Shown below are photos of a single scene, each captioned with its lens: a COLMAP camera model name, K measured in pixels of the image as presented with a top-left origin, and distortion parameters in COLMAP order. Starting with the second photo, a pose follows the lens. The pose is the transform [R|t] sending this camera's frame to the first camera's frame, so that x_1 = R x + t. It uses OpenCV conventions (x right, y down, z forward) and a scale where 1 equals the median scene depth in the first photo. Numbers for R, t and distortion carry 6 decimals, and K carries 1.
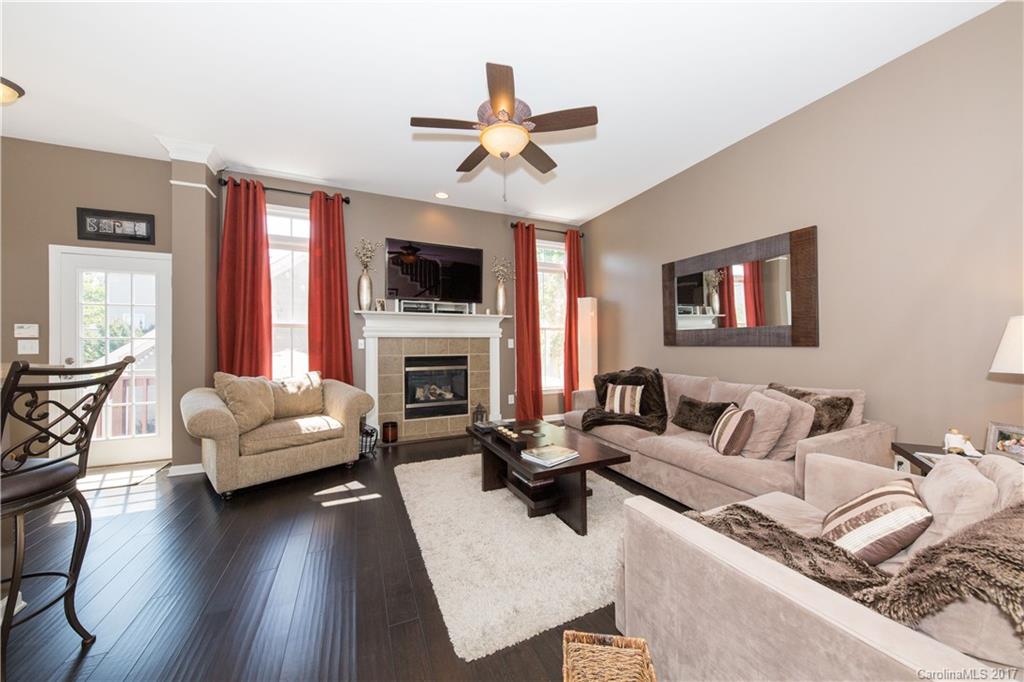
lens RADIAL K [[352.5, 0, 512.0], [0, 352.5, 341.0], [0, 0, 1]] dist [0.009217, -0.005144]
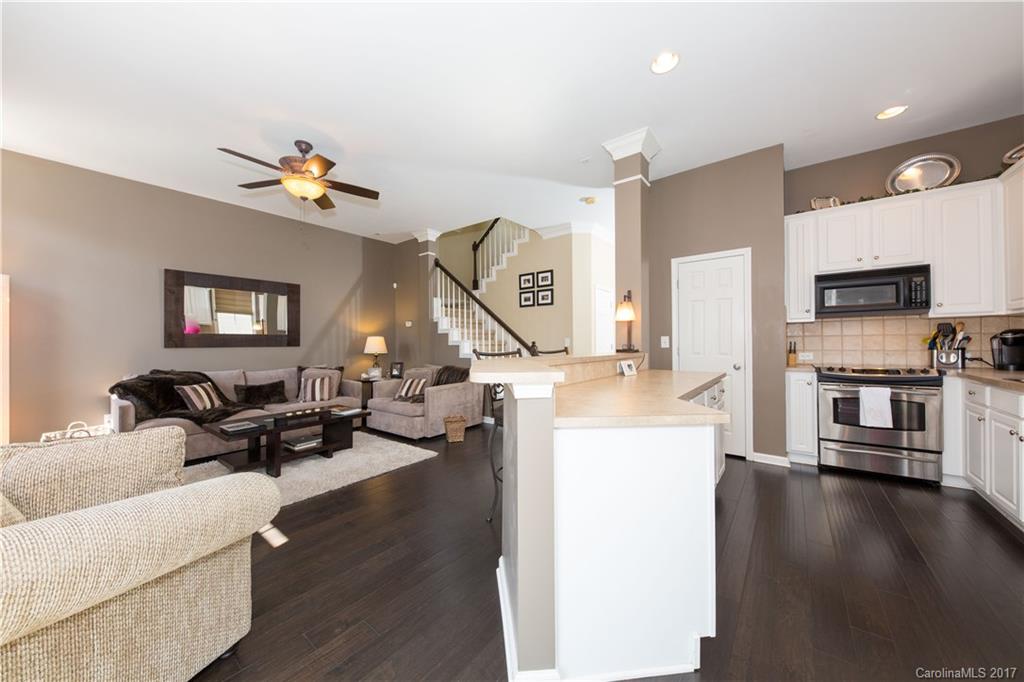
lens RADIAL K [[352.5, 0, 512.0], [0, 352.5, 341.0], [0, 0, 1]] dist [0.009217, -0.005144]
pose [[-0.464607, 0.011845, 0.885438, -0.945152], [0.003594, 0.999928, -0.011491, 0.008761], [-0.885510, -0.002156, -0.464615, 0.578932]]
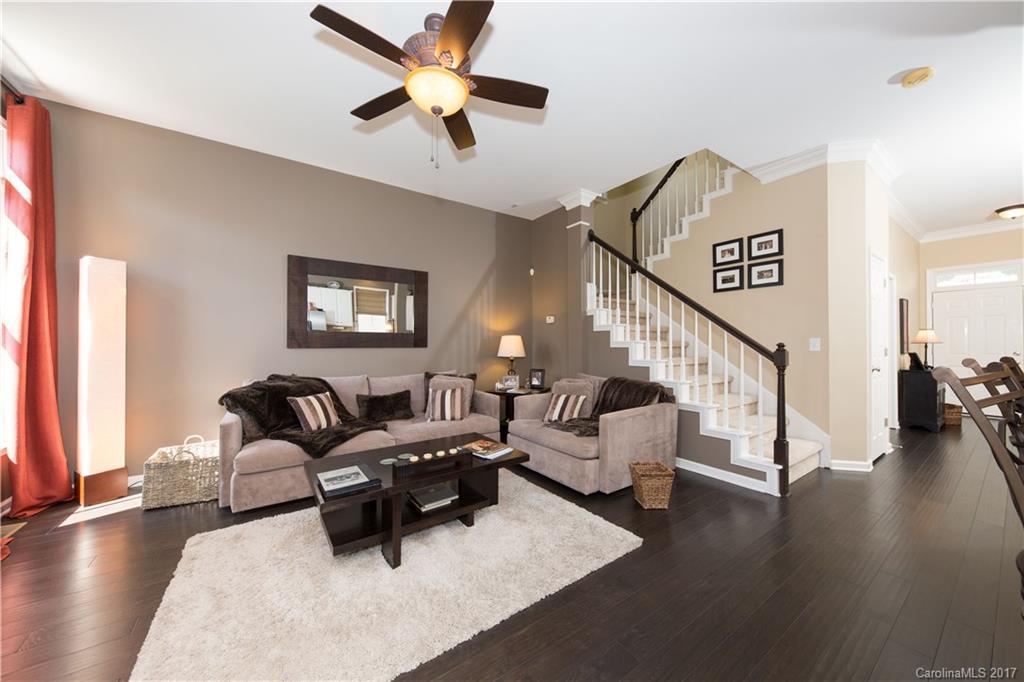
lens RADIAL K [[352.5, 0, 512.0], [0, 352.5, 341.0], [0, 0, 1]] dist [0.009217, -0.005144]
pose [[-0.181508, 0.012608, 0.983309, -0.523437], [-0.004688, 0.999895, -0.013686, 0.004774], [-0.983378, -0.007094, -0.181430, 0.608038]]
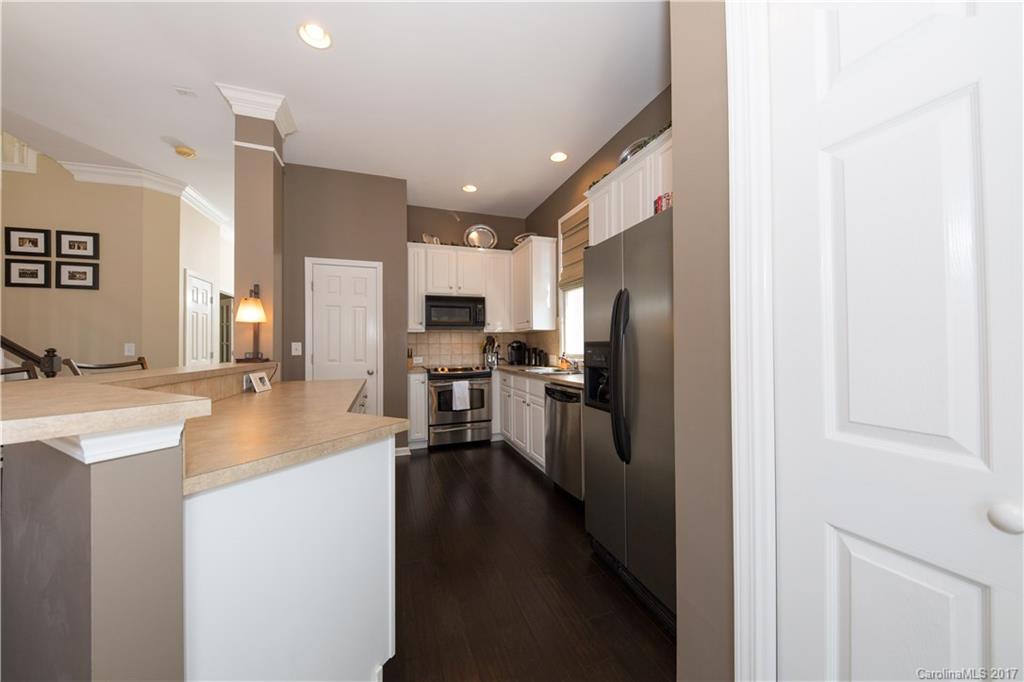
lens RADIAL K [[352.5, 0, 512.0], [0, 352.5, 341.0], [0, 0, 1]] dist [0.009217, -0.005144]
pose [[-0.996698, 0.013643, 0.080044, -0.873014], [0.011888, 0.999679, -0.022364, 0.008193], [-0.080324, -0.021339, -0.996540, 0.571352]]
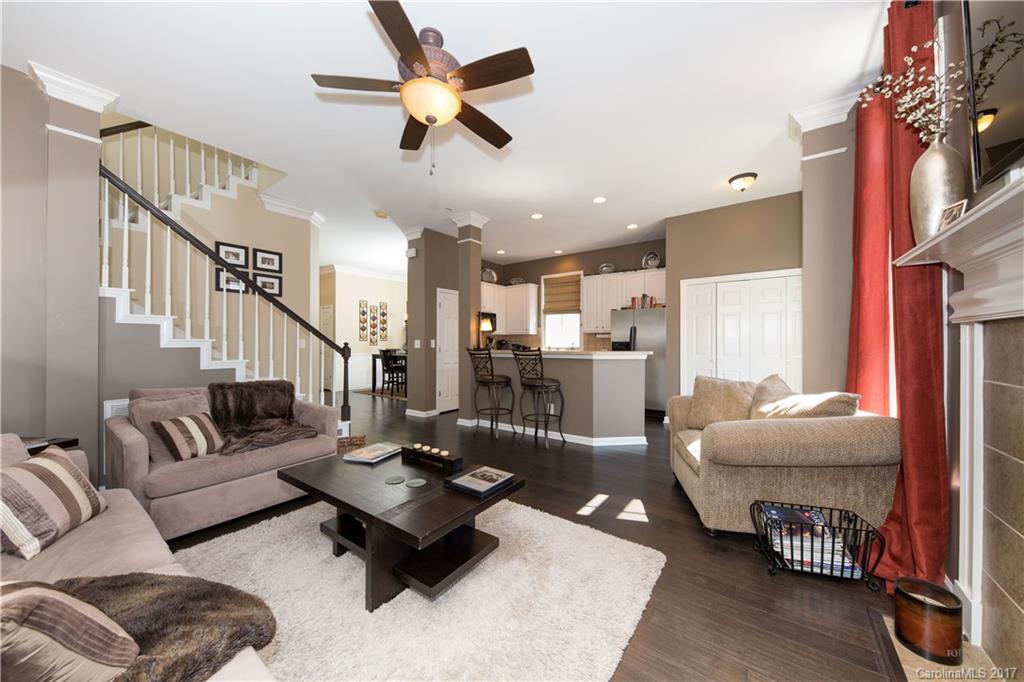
lens RADIAL K [[352.5, 0, 512.0], [0, 352.5, 341.0], [0, 0, 1]] dist [0.009217, -0.005144]
pose [[-0.871366, 0.002739, -0.490626, 0.139066], [0.008821, 0.999910, -0.010085, 0.008026], [0.490554, -0.013116, -0.871312, 1.133688]]
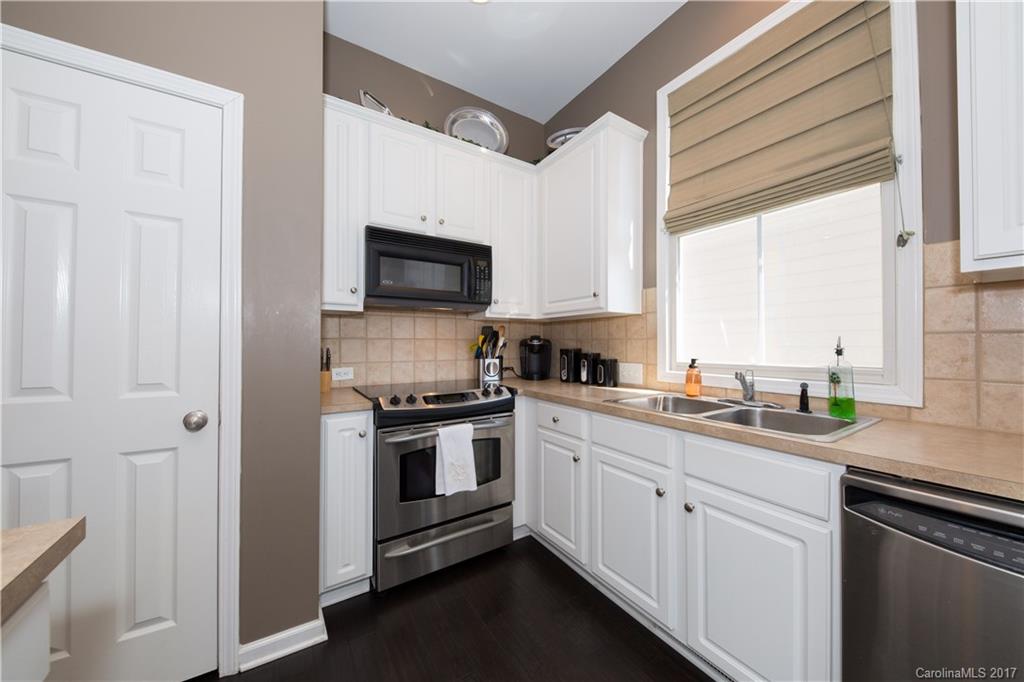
lens RADIAL K [[352.5, 0, 512.0], [0, 352.5, 341.0], [0, 0, 1]] dist [0.009217, -0.005144]
pose [[-0.989242, 0.001179, -0.146282, -0.652012], [0.004019, 0.999809, -0.019117, 0.003229], [0.146232, -0.019500, -0.989058, 0.019621]]
